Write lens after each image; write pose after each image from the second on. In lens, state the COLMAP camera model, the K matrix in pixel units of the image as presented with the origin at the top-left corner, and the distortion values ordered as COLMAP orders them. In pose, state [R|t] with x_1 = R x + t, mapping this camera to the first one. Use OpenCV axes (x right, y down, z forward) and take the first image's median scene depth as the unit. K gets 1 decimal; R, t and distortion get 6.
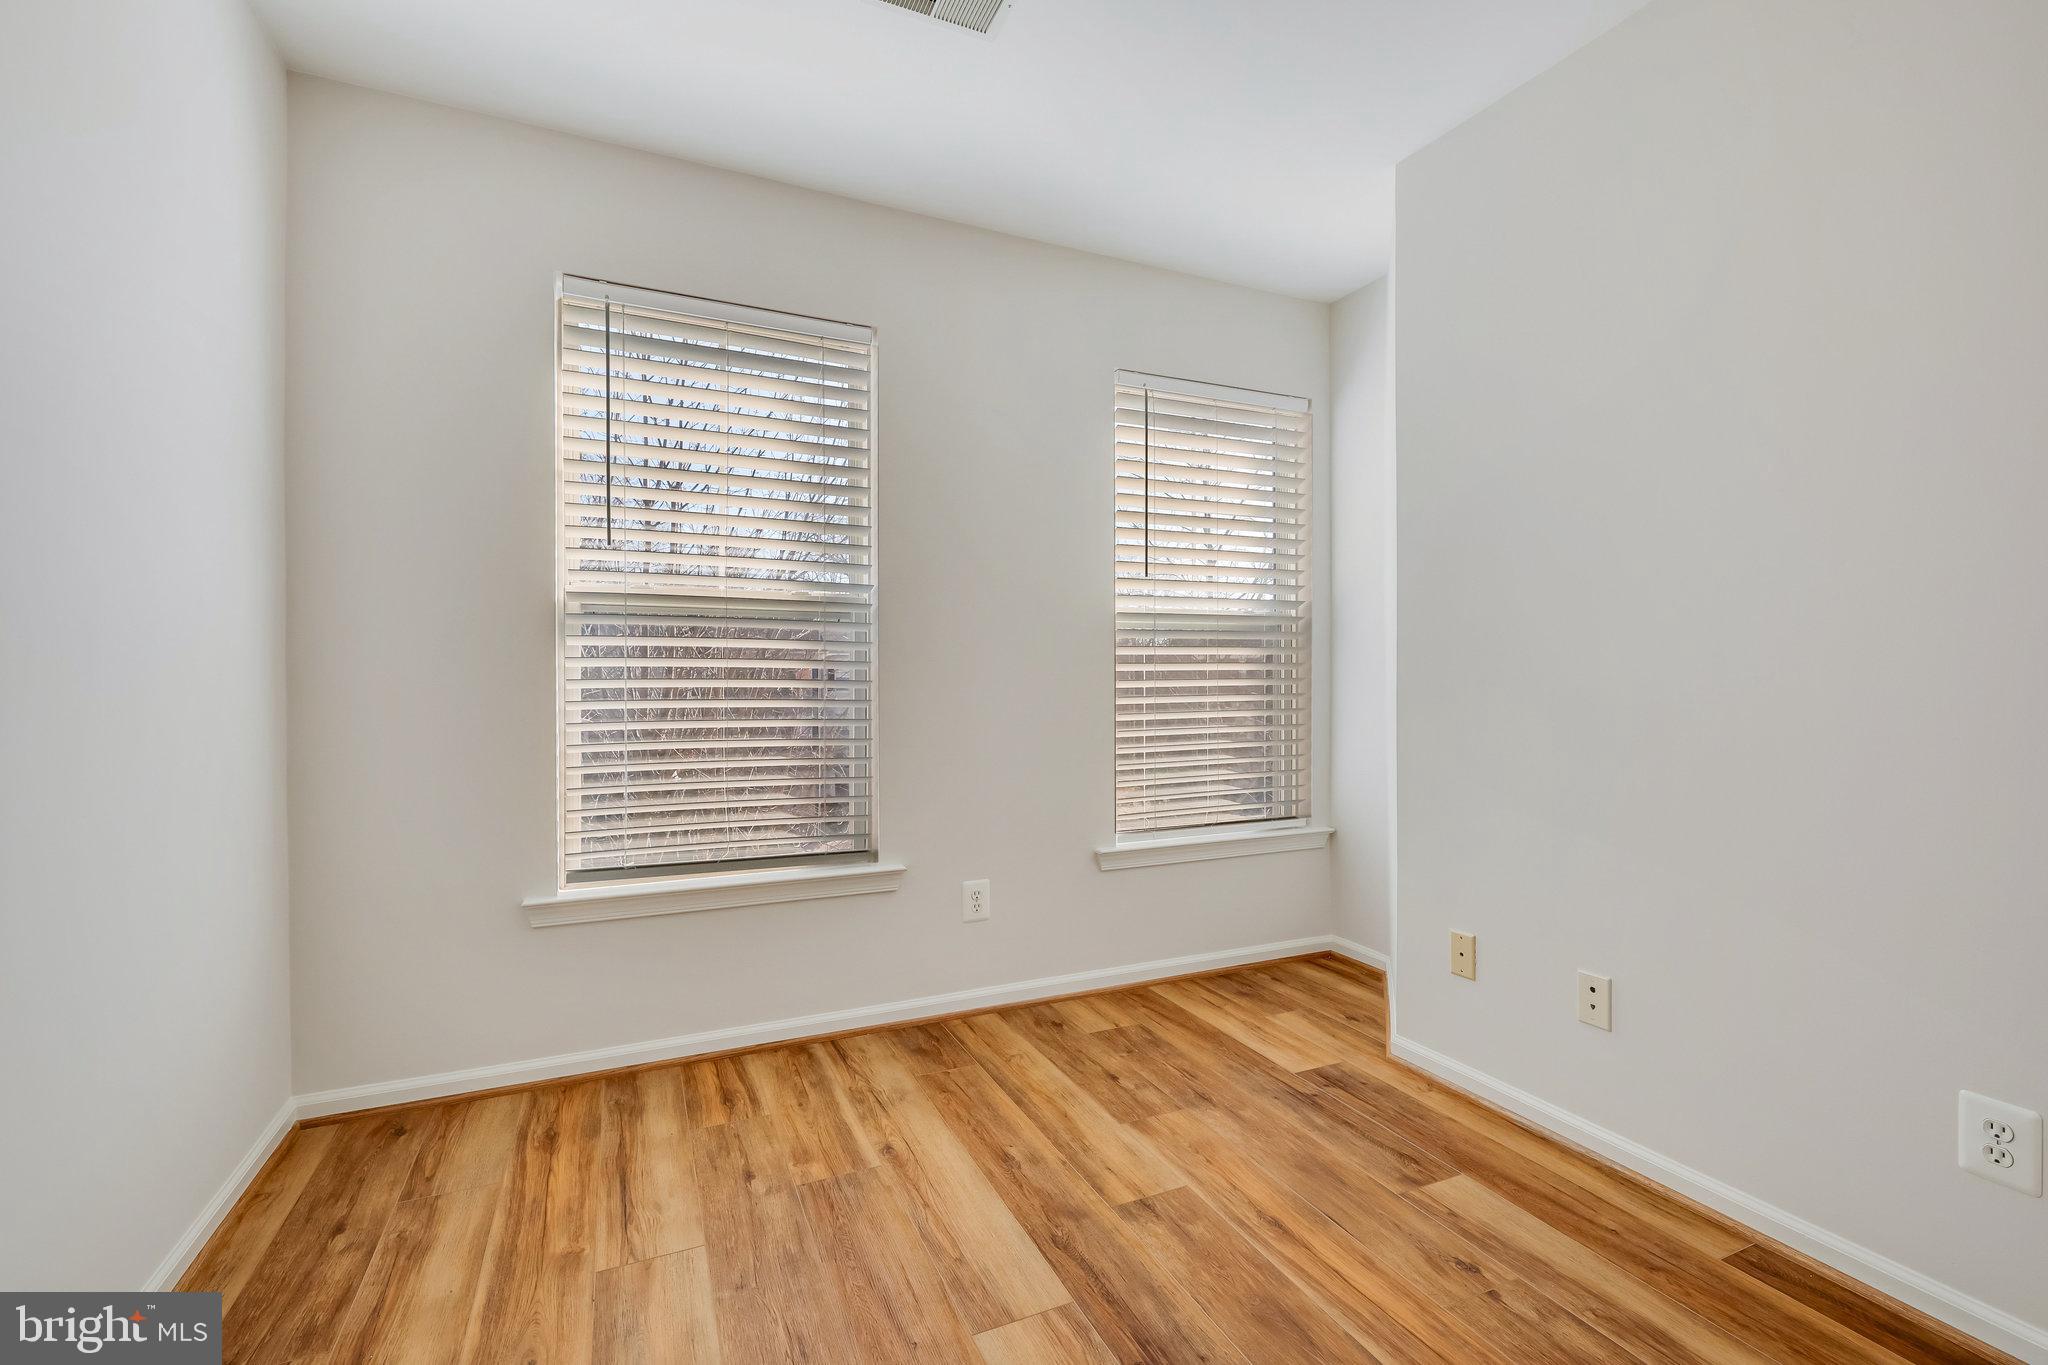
lens RADIAL K [[891.8, 0, 1020.8], [0, 891.8, 675.7], [0, 0, 1]] dist [-0.000464, -0.000252]
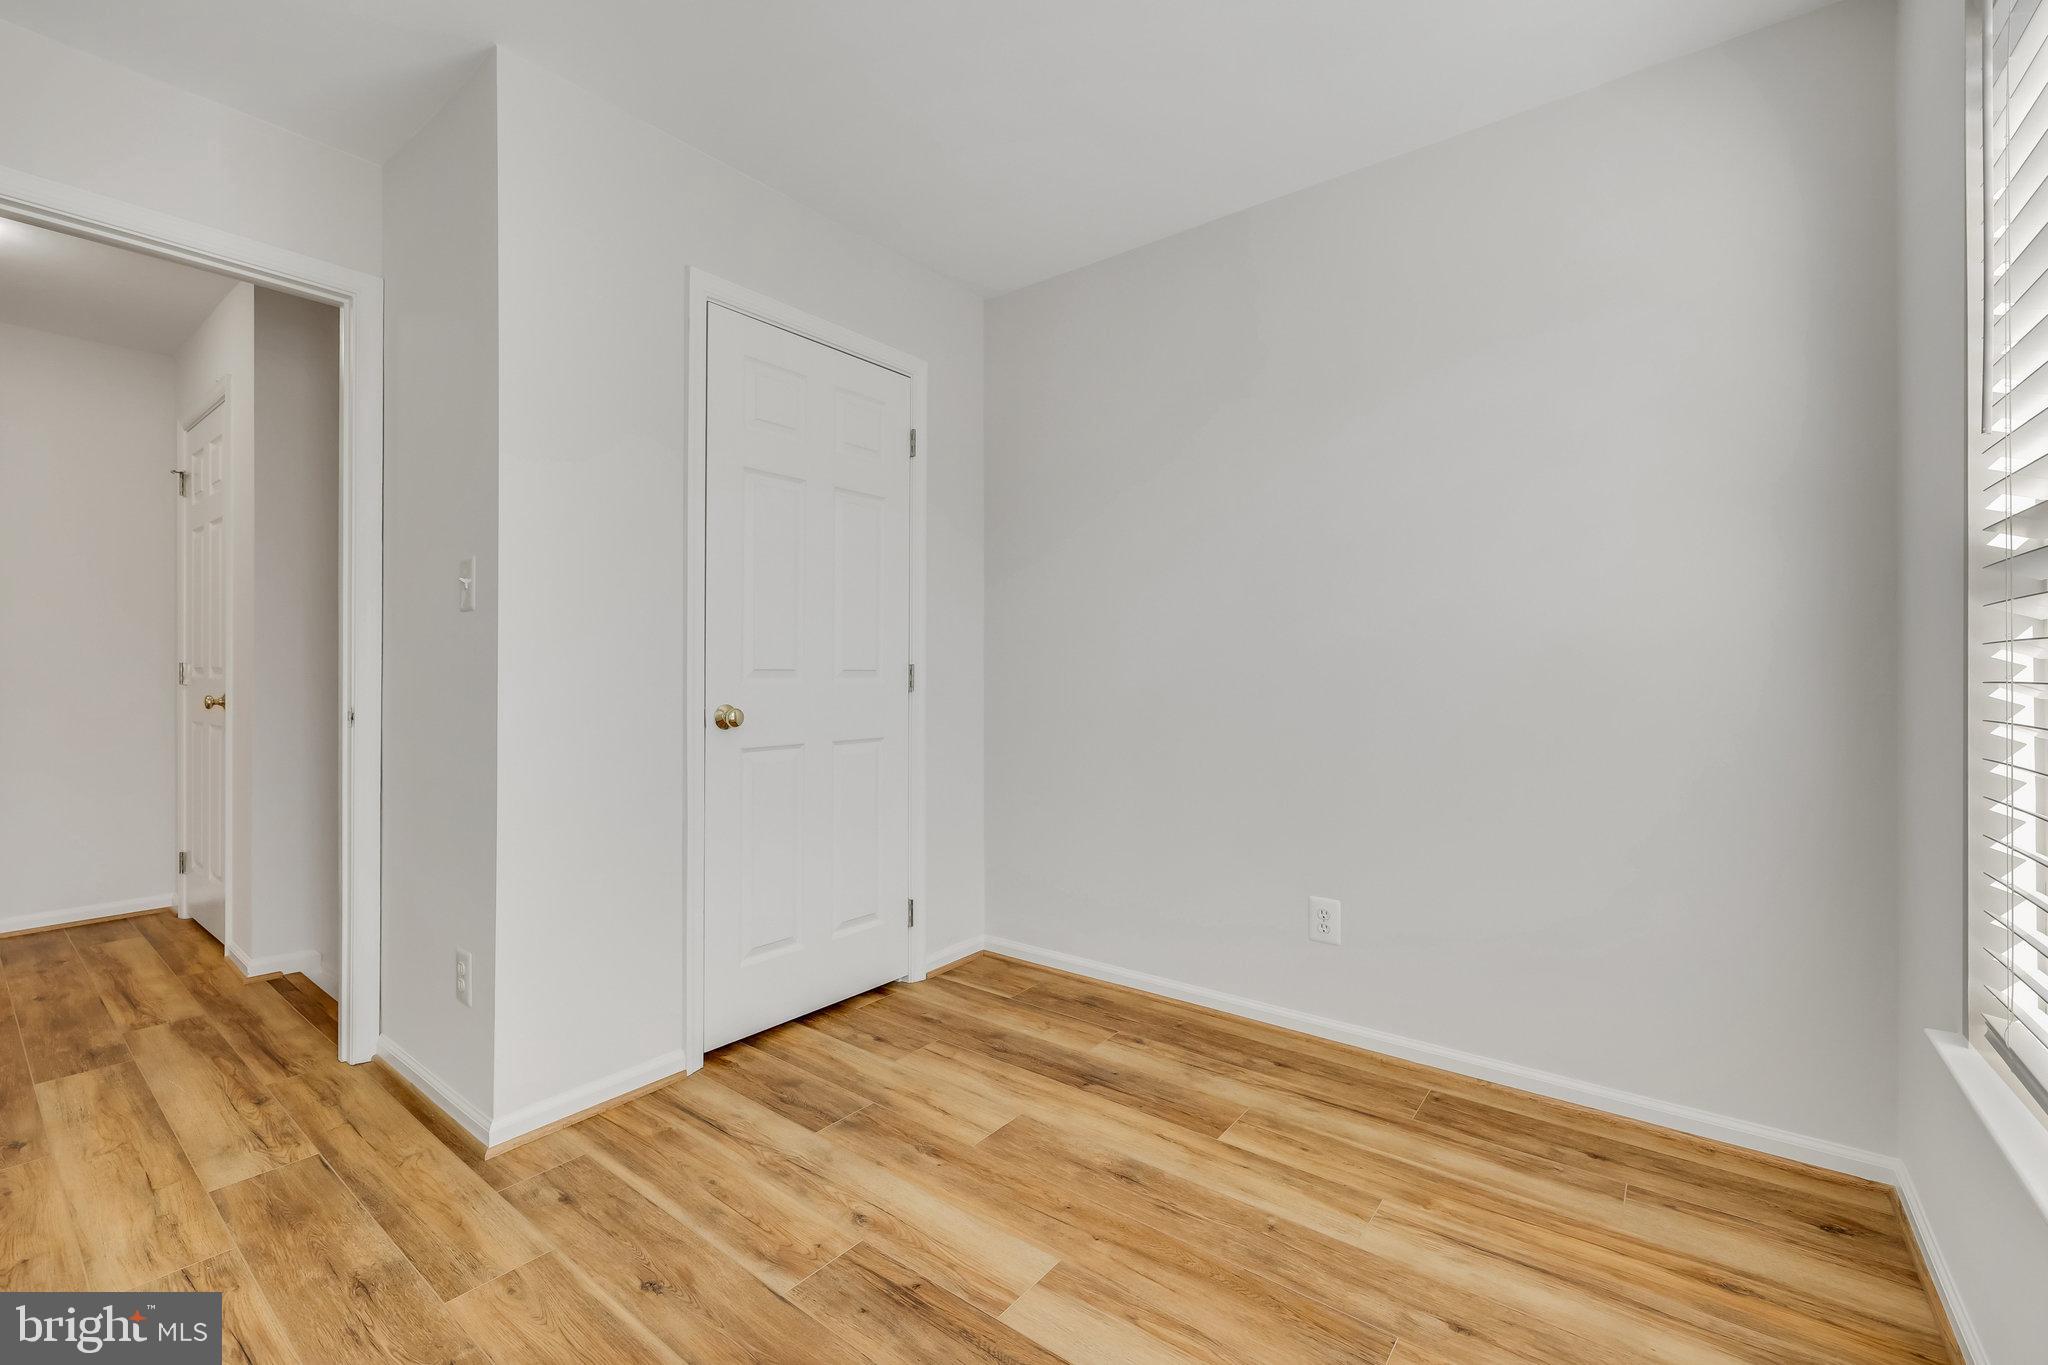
lens RADIAL K [[891.8, 0, 1020.8], [0, 891.8, 675.7], [0, 0, 1]] dist [-0.000464, -0.000252]
pose [[-0.888400, 0.004079, -0.459052, 0.463859], [0.001454, 0.999981, 0.006071, -0.015694], [0.459068, 0.004726, -0.888389, 1.796764]]
